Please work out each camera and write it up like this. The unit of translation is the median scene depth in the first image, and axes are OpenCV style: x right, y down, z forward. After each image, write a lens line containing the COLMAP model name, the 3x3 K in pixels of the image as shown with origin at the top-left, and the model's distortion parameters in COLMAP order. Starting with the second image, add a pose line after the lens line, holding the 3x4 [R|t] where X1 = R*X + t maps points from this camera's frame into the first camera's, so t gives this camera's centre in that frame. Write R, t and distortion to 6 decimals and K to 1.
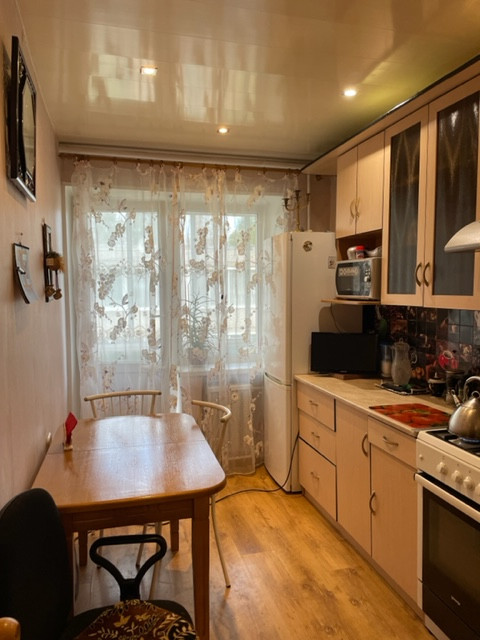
lens RADIAL K [[474.3, 0, 242.0], [0, 474.3, 321.4], [0, 0, 1]] dist [0.068348, -0.074178]
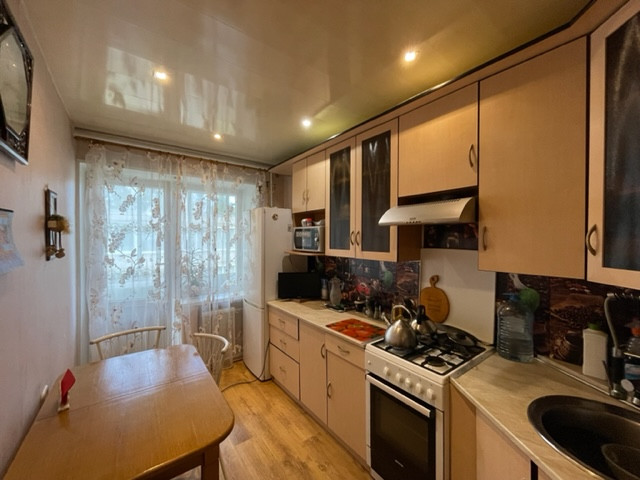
lens RADIAL K [[257.8, 0, 320.6], [0, 257.8, 240.6], [0, 0, 1]] dist [-0.005768, 0.000255]
pose [[0.927941, 0.002833, 0.372716, -0.042995], [0.020556, 0.998060, -0.058765, -0.033495], [-0.372159, 0.062192, 0.926083, 0.196161]]
